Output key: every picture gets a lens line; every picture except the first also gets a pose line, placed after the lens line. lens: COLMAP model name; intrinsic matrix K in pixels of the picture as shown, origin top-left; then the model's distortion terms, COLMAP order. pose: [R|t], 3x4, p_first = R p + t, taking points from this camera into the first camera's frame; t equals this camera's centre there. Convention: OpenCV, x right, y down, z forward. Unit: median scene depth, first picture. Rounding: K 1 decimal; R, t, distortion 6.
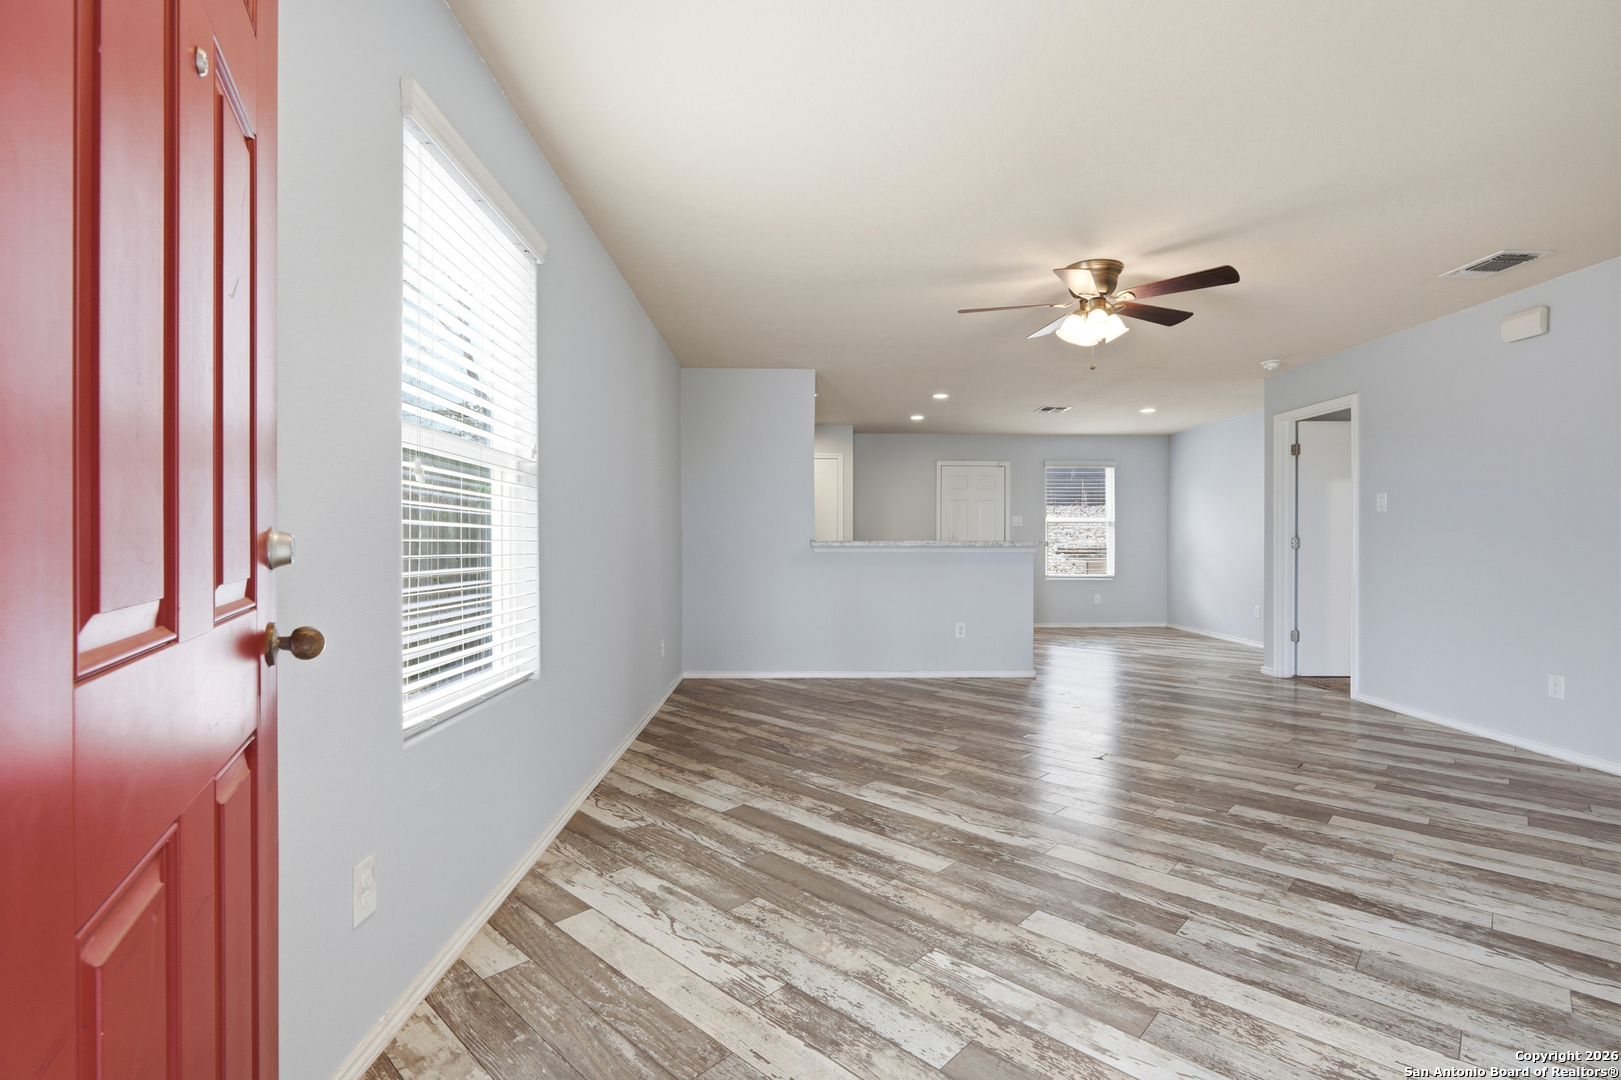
lens RADIAL K [[748.5, 0, 815.0], [0, 748.5, 545.2], [0, 0, 1]] dist [-0.007959, 0.001160]
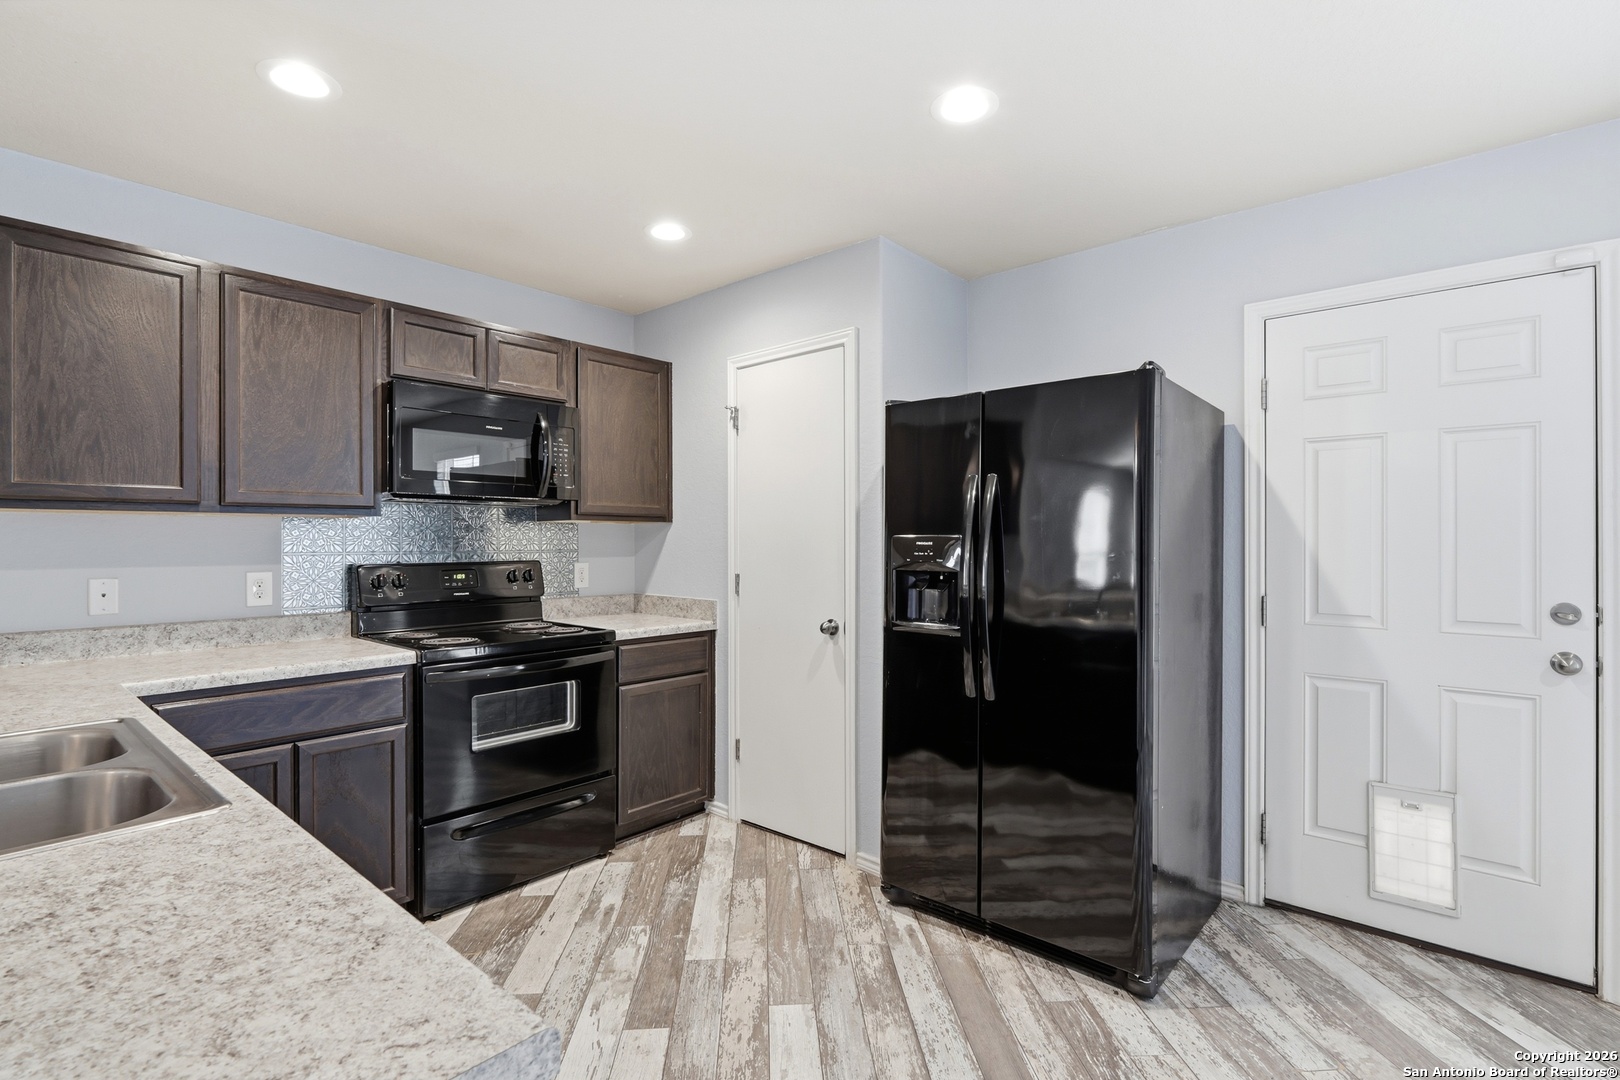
lens RADIAL K [[748.9, 0, 814.1], [0, 748.9, 540.3], [0, 0, 1]] dist [-0.009450, 0.001648]
pose [[0.736425, -0.003499, -0.676511, 0.532022], [0.000411, 0.999989, -0.004724, -0.052940], [0.676519, 0.003200, 0.736418, 1.567283]]
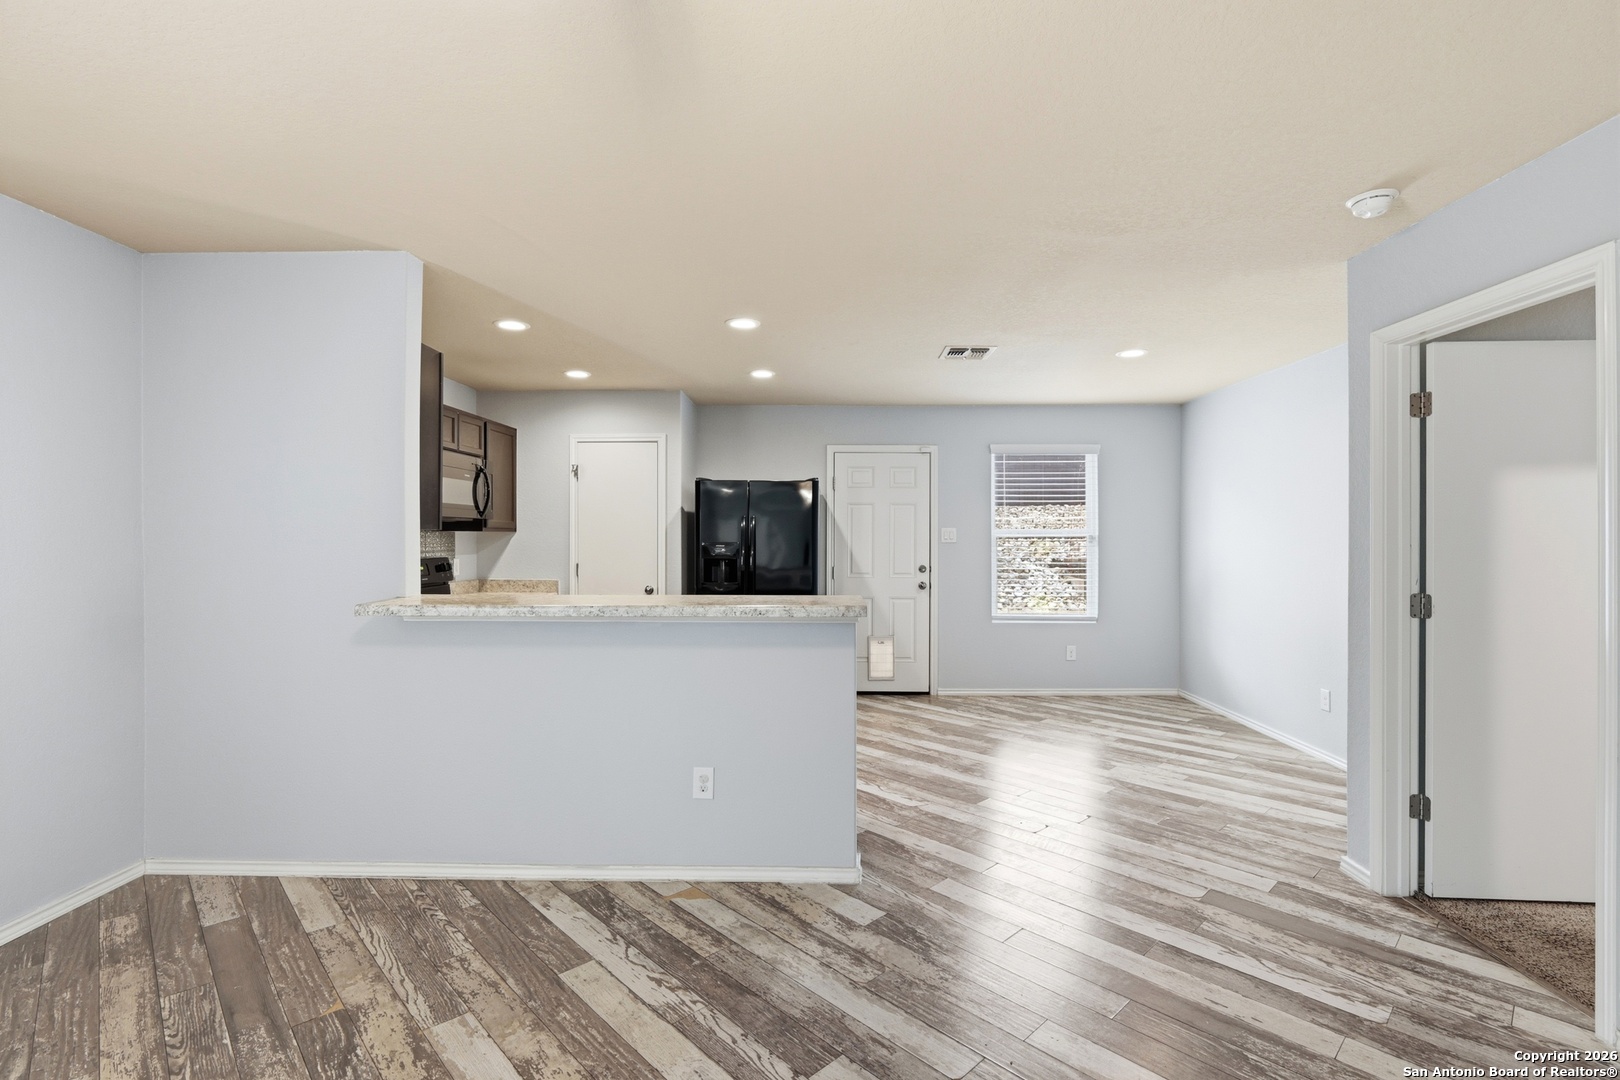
lens RADIAL K [[748.9, 0, 814.1], [0, 748.9, 540.3], [0, 0, 1]] dist [-0.009450, 0.001648]
pose [[0.998742, -0.000561, -0.050132, 0.422049], [0.000603, 0.999999, 0.000827, -0.064294], [0.050132, -0.000856, 0.998742, 0.752143]]
